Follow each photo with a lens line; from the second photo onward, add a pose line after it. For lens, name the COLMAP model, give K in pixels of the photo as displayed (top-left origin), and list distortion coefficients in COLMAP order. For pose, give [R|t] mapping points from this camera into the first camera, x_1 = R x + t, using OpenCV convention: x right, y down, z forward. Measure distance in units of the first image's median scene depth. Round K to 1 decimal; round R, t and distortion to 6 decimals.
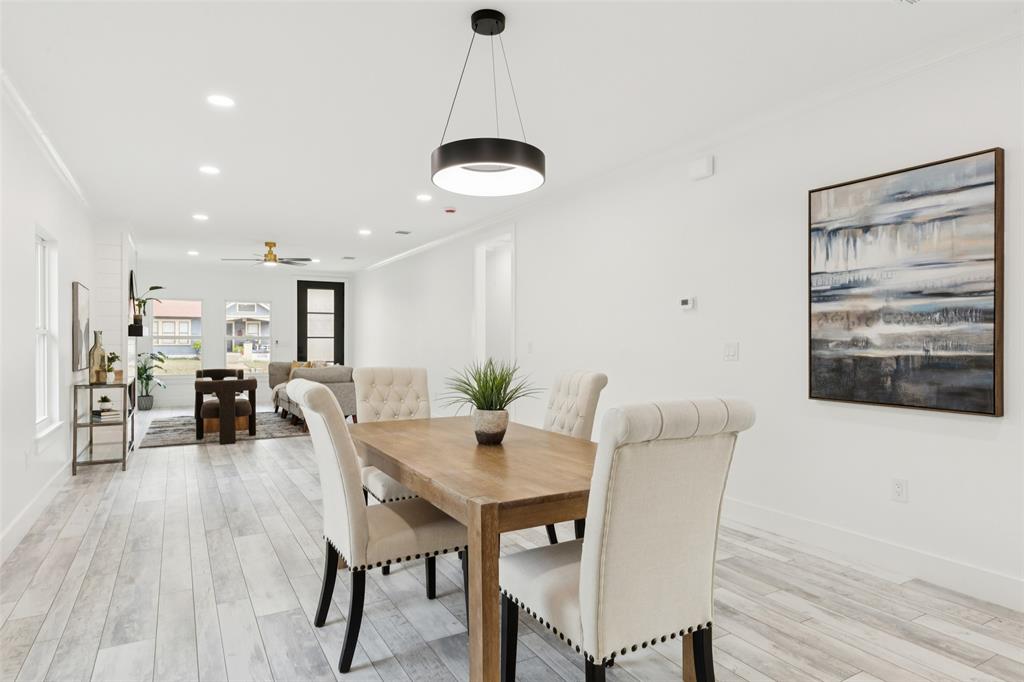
lens RADIAL K [[594.5, 0, 512.0], [0, 594.5, 341.0], [0, 0, 1]] dist [-0.000683, -0.000053]
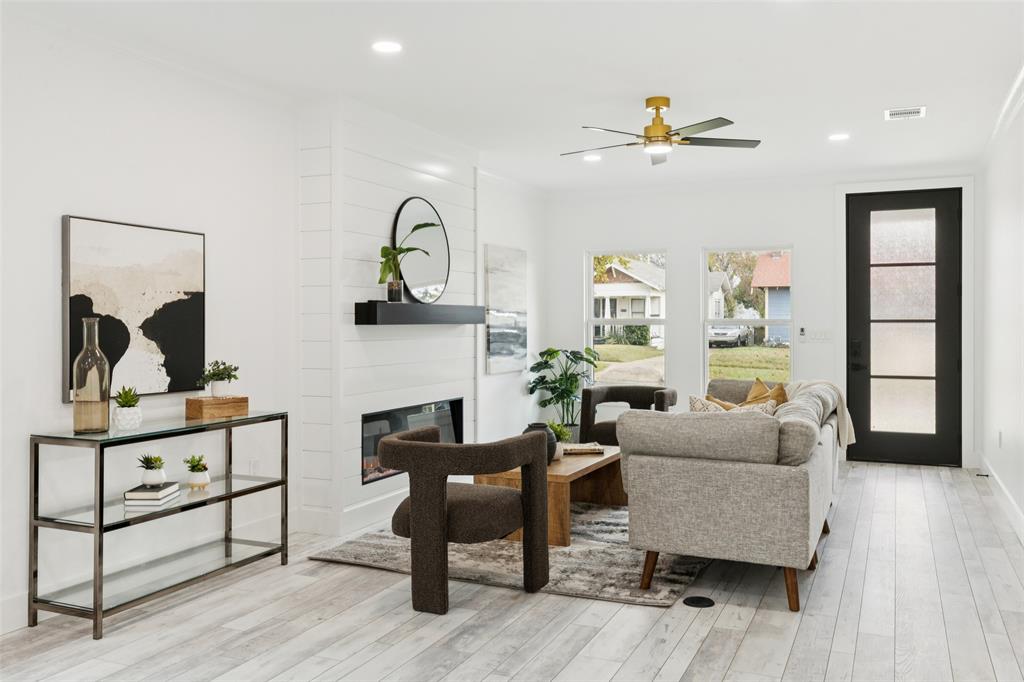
lens RADIAL K [[860.4, 0, 512.0], [0, 860.4, 324.7], [0, 0, 1]] dist [0.005564, 0.002433]
pose [[0.596553, -0.004380, -0.802562, 0.013597], [0.005810, 0.999982, -0.001139, -0.003923], [0.802553, -0.003983, 0.596568, 0.407387]]
